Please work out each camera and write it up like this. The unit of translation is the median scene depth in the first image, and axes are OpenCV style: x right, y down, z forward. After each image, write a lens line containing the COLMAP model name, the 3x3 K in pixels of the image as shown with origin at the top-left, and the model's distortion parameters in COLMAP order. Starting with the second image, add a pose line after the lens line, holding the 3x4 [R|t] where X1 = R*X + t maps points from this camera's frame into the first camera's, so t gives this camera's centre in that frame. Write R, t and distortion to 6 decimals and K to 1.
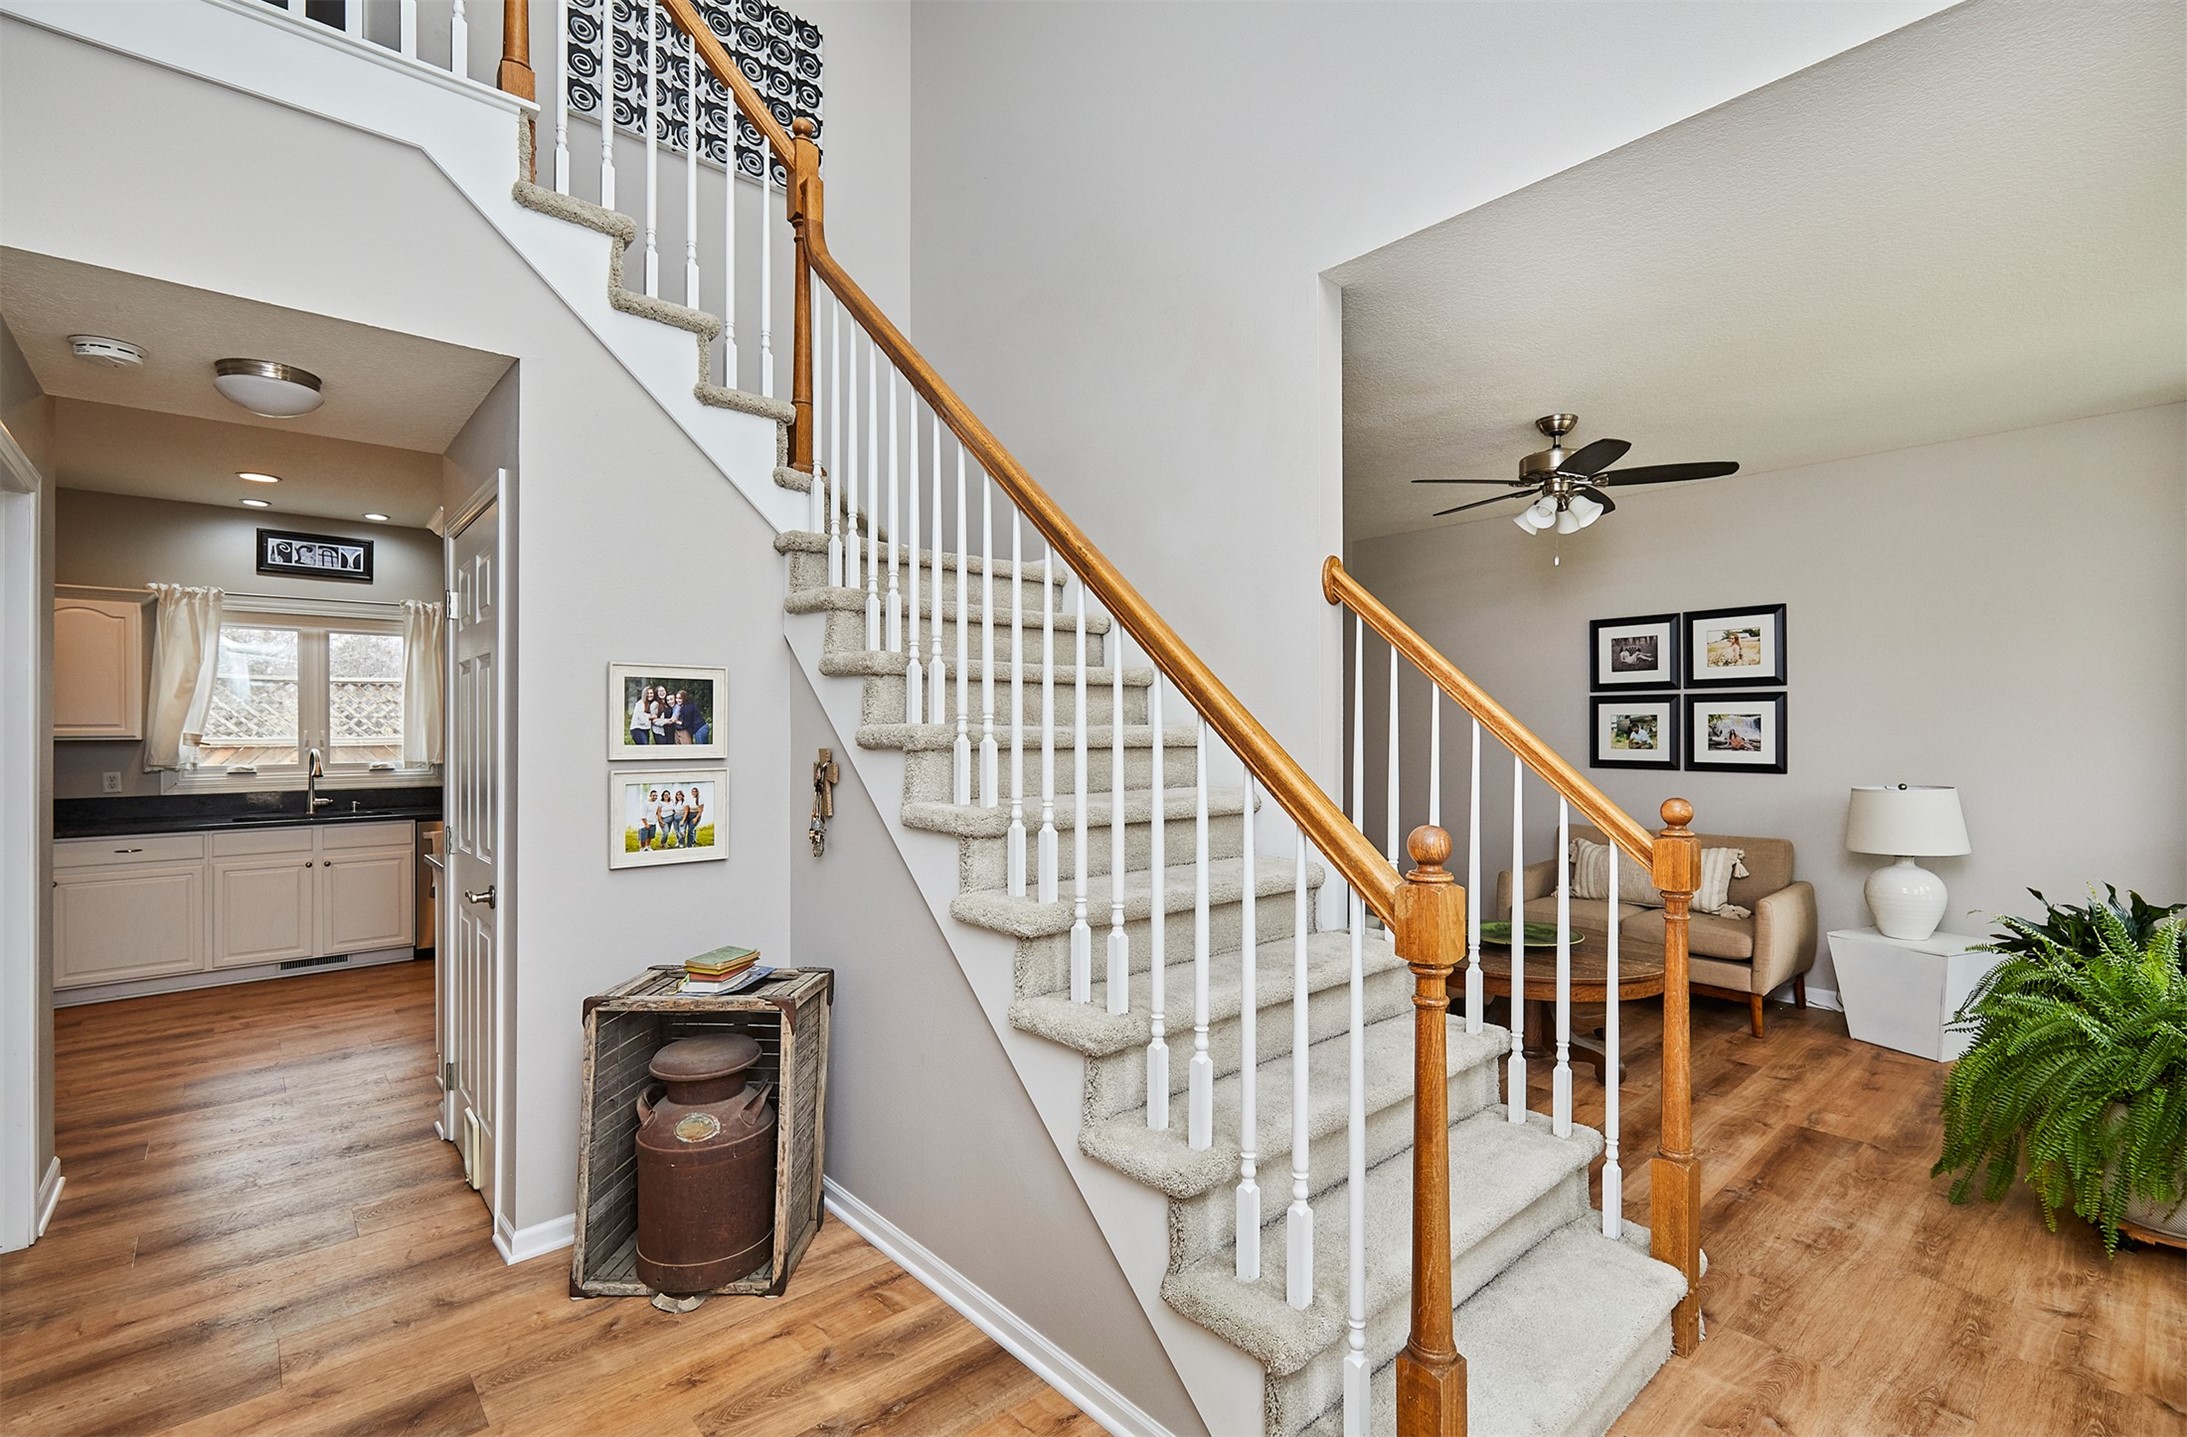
lens RADIAL K [[997.6, 0, 1103.6], [0, 997.6, 718.5], [0, 0, 1]] dist [0.004134, 0.000657]
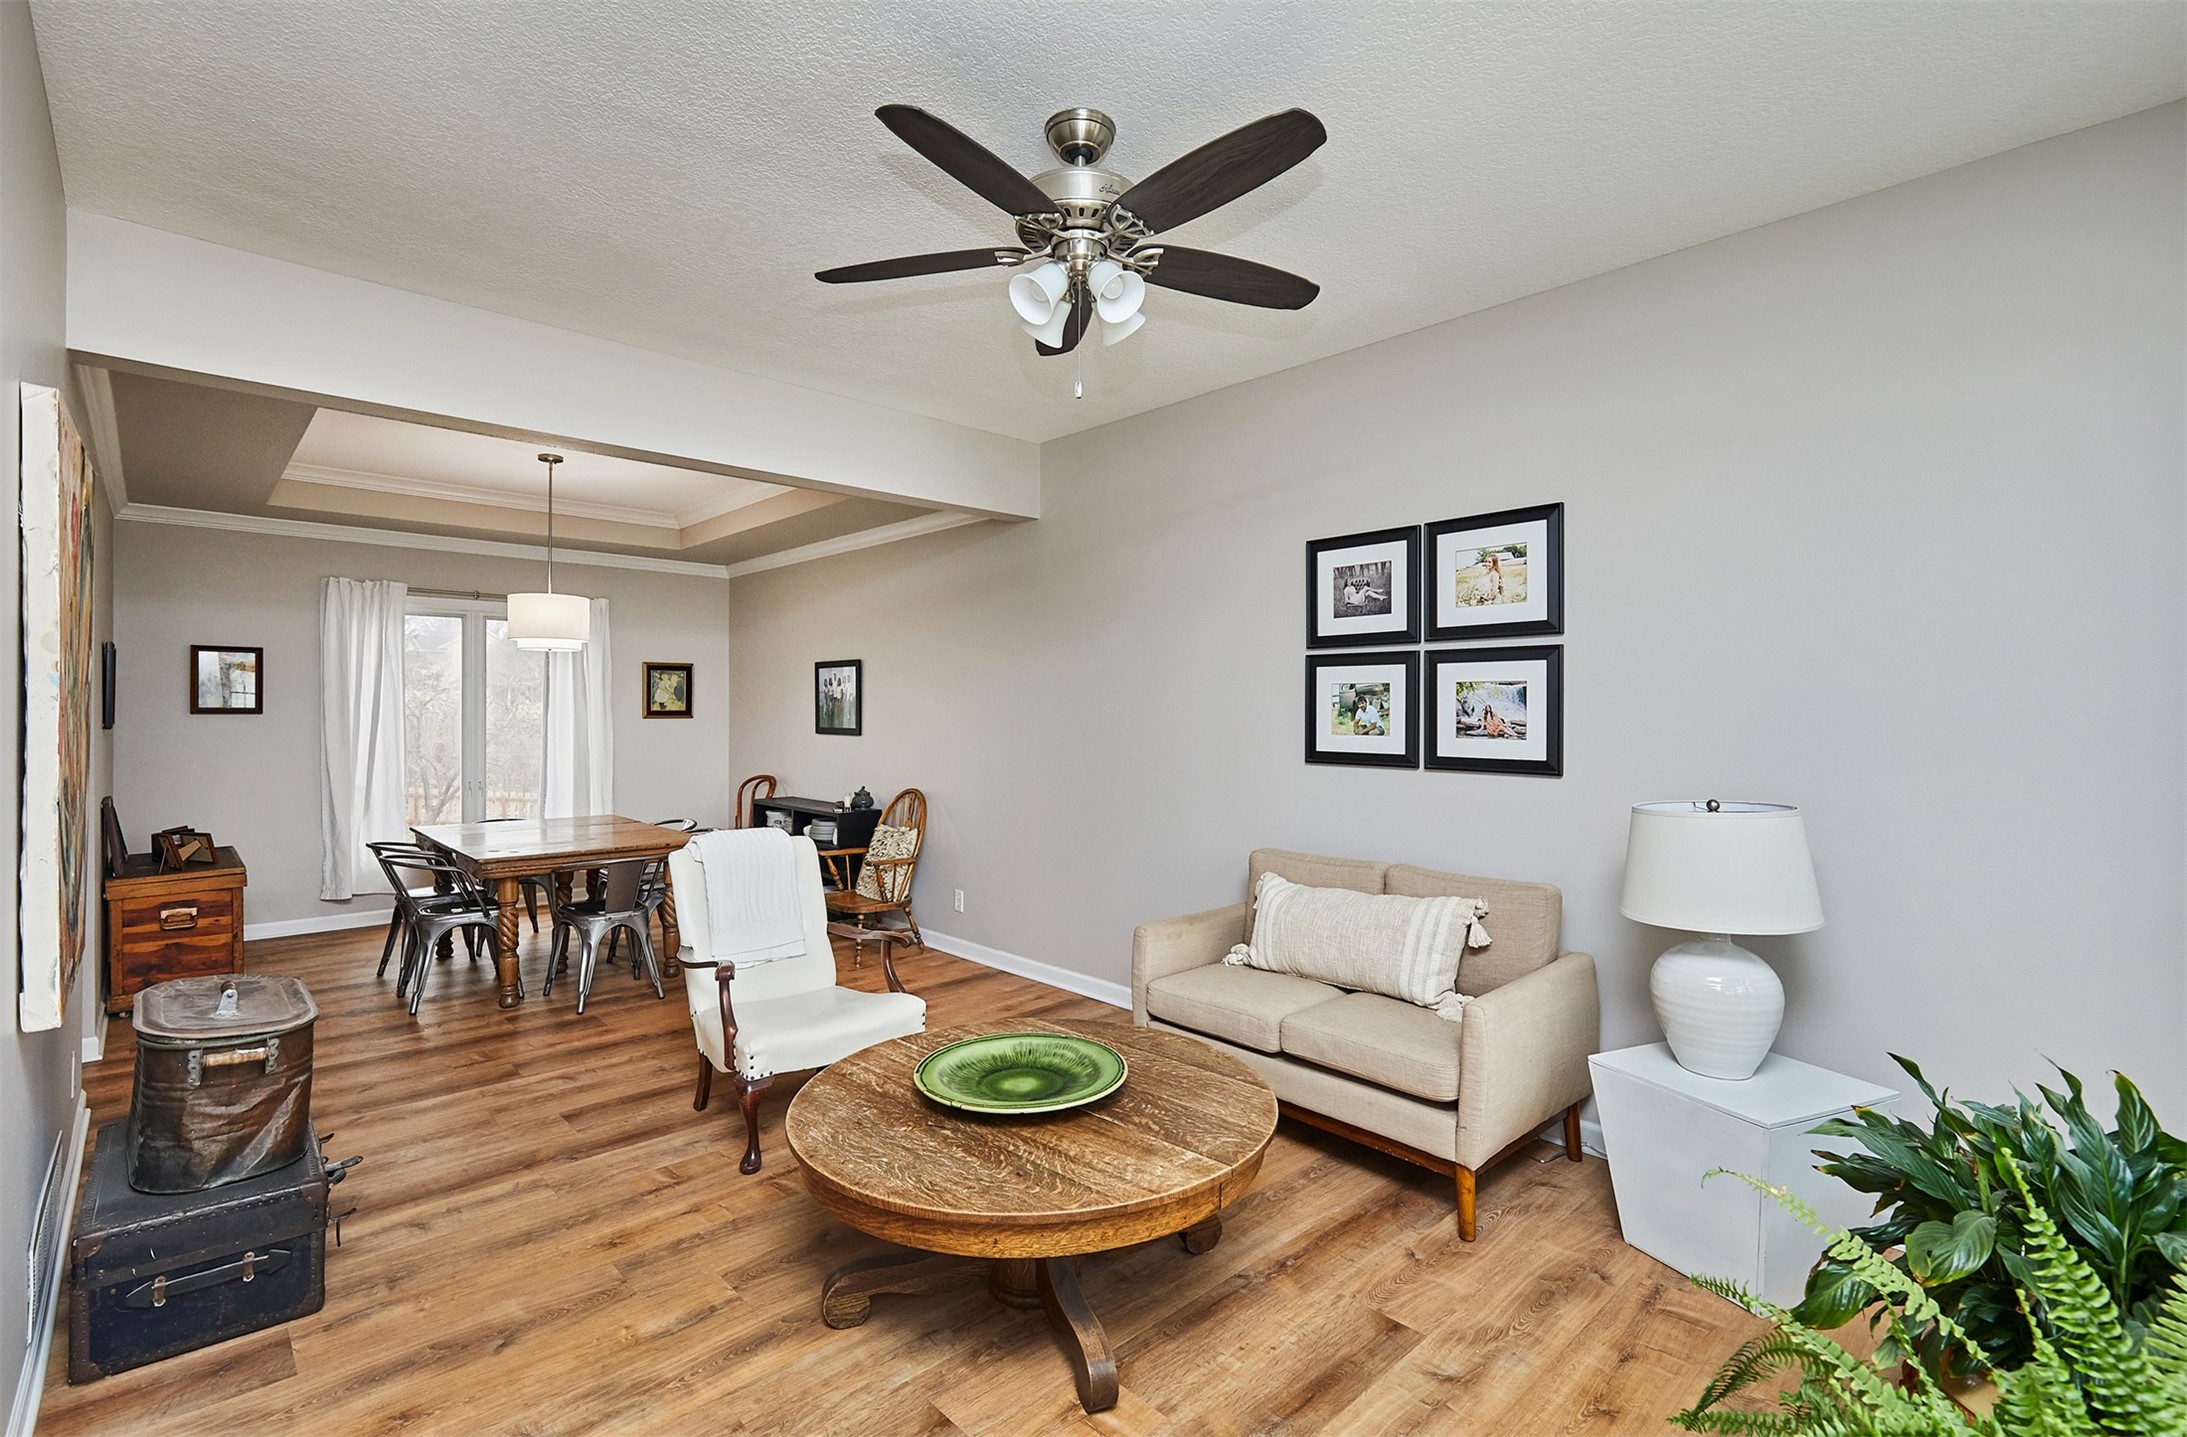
lens RADIAL K [[997.6, 0, 1105.2], [0, 997.6, 705.7], [0, 0, 1]] dist [0.004134, 0.000657]
pose [[0.999763, 0.003974, 0.021417, 0.383998], [-0.004120, 0.999968, 0.006810, 0.008113], [-0.021390, -0.006897, 0.999747, 0.383513]]
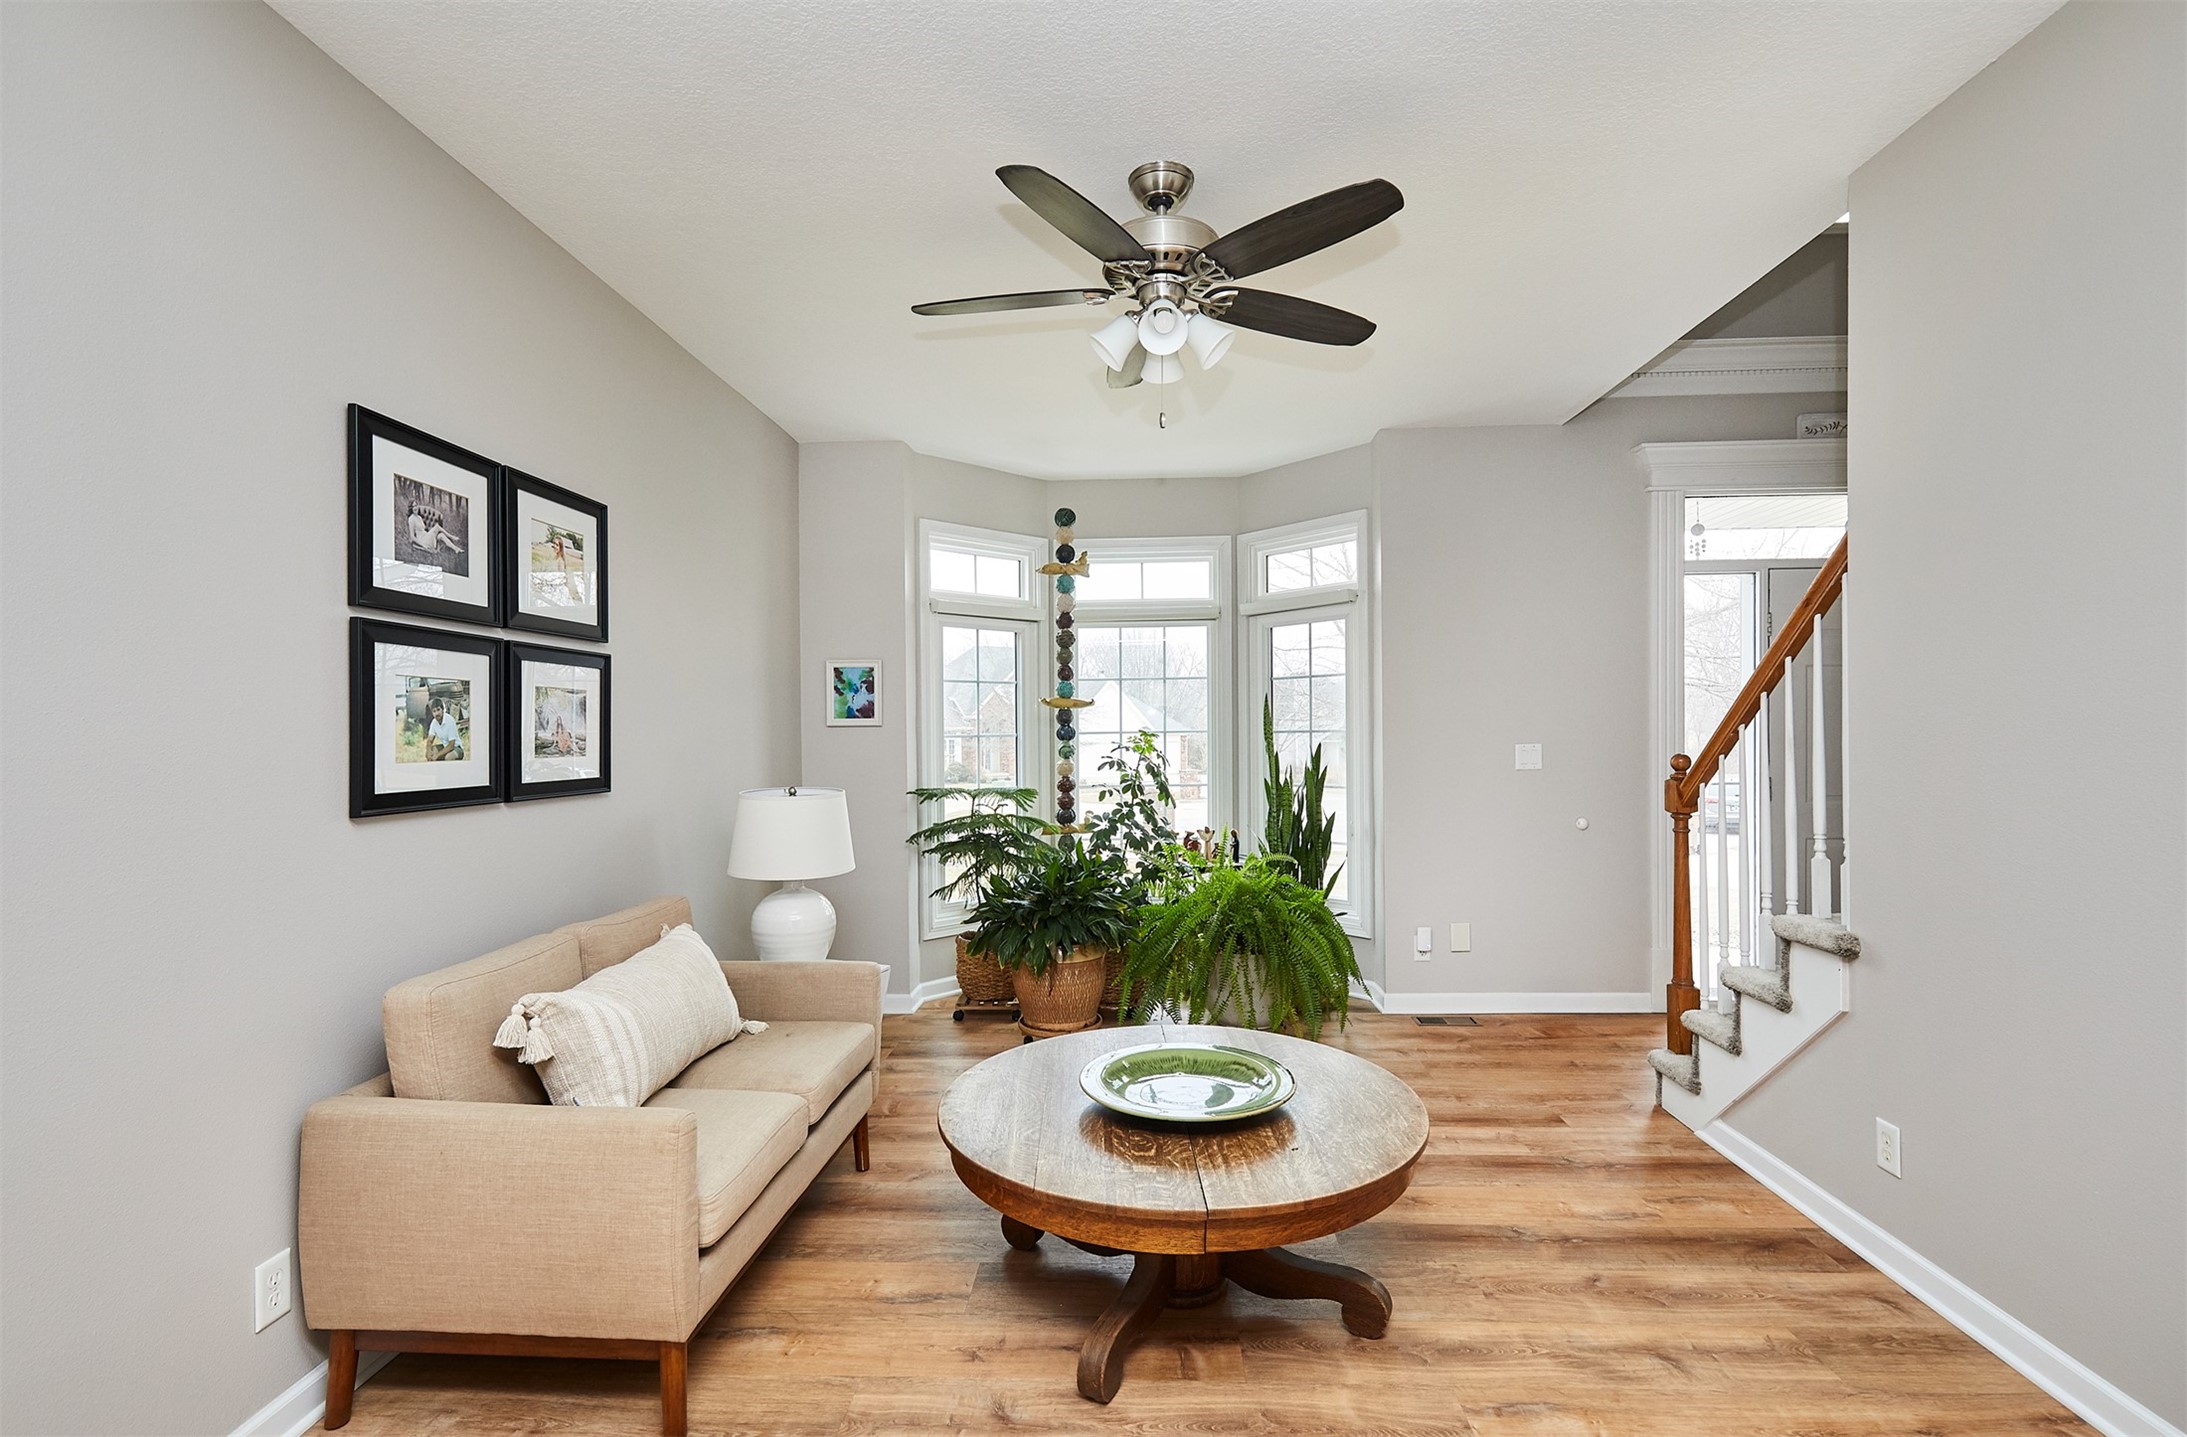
lens RADIAL K [[997.6, 0, 1111.0], [0, 997.6, 731.2], [0, 0, 1]] dist [0.004134, 0.000657]
pose [[-0.711598, 0.013287, 0.702461, 0.054071], [0.010523, 0.999911, -0.008254, 0.026831], [-0.702508, 0.001519, -0.711674, 1.204918]]
